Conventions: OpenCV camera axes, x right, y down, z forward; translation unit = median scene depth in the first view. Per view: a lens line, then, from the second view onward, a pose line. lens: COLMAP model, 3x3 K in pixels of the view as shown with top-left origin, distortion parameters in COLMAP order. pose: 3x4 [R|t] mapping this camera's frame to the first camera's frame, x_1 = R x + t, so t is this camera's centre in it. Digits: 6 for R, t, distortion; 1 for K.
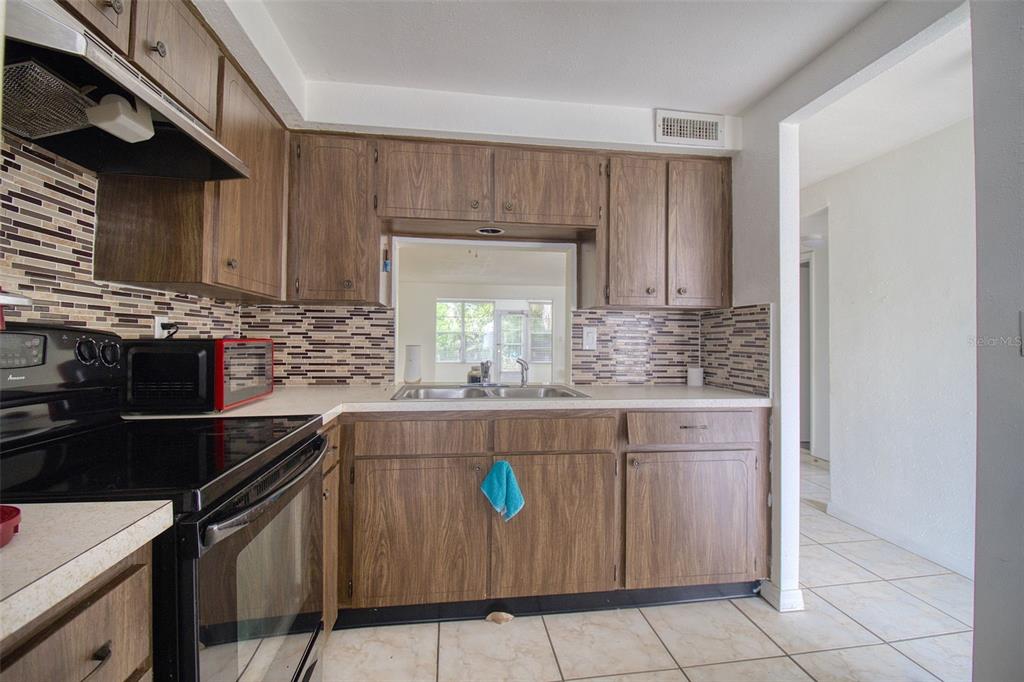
lens RADIAL K [[484.0, 0, 515.3], [0, 484.0, 337.8], [0, 0, 1]] dist [-0.018736, -0.003646]
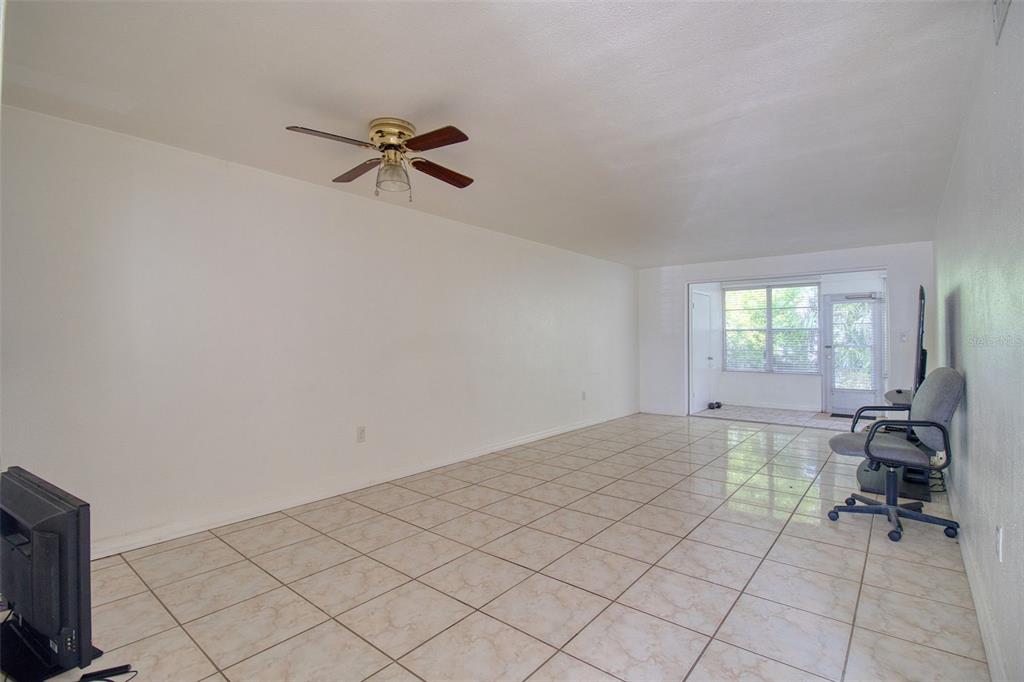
lens RADIAL K [[484.0, 0, 506.9], [0, 484.0, 338.2], [0, 0, 1]] dist [-0.018736, -0.003646]
pose [[0.681106, -0.008643, -0.732134, 0.756636], [0.008651, 0.999956, -0.003757, 0.002200], [0.732134, -0.003775, 0.681150, 1.201546]]
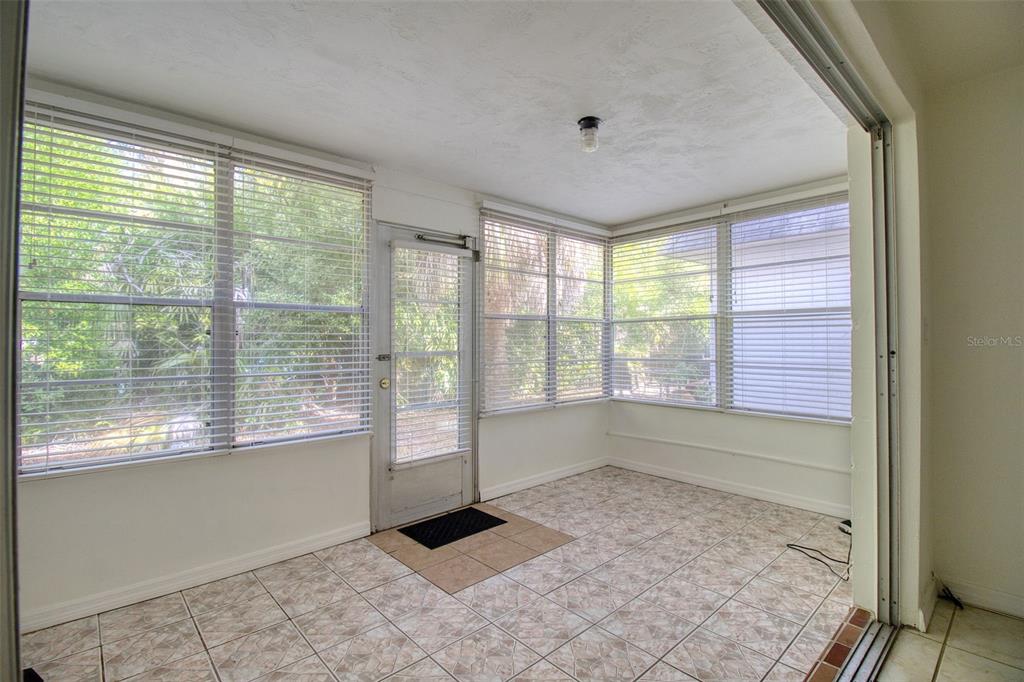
lens RADIAL K [[484.0, 0, 511.3], [0, 484.0, 336.7], [0, 0, 1]] dist [-0.018736, -0.003646]
pose [[0.820790, 0.001618, 0.571227, -0.635228], [-0.000907, 0.999998, -0.001530, 0.015315], [-0.571229, 0.000738, 0.820791, 3.914257]]
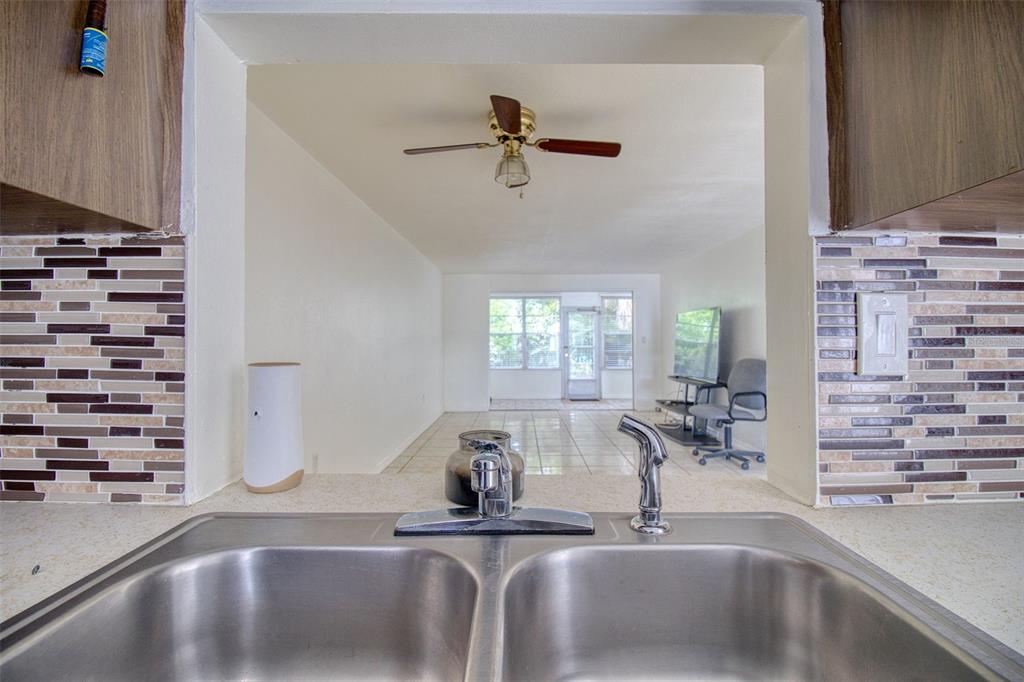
lens RADIAL K [[484.0, 0, 511.1], [0, 484.0, 339.5], [0, 0, 1]] dist [-0.018736, -0.003646]
pose [[0.988838, -0.009904, -0.148663, -0.016354], [0.009766, 0.999951, -0.001657, 0.002510], [0.148672, 0.000186, 0.988887, 0.753546]]
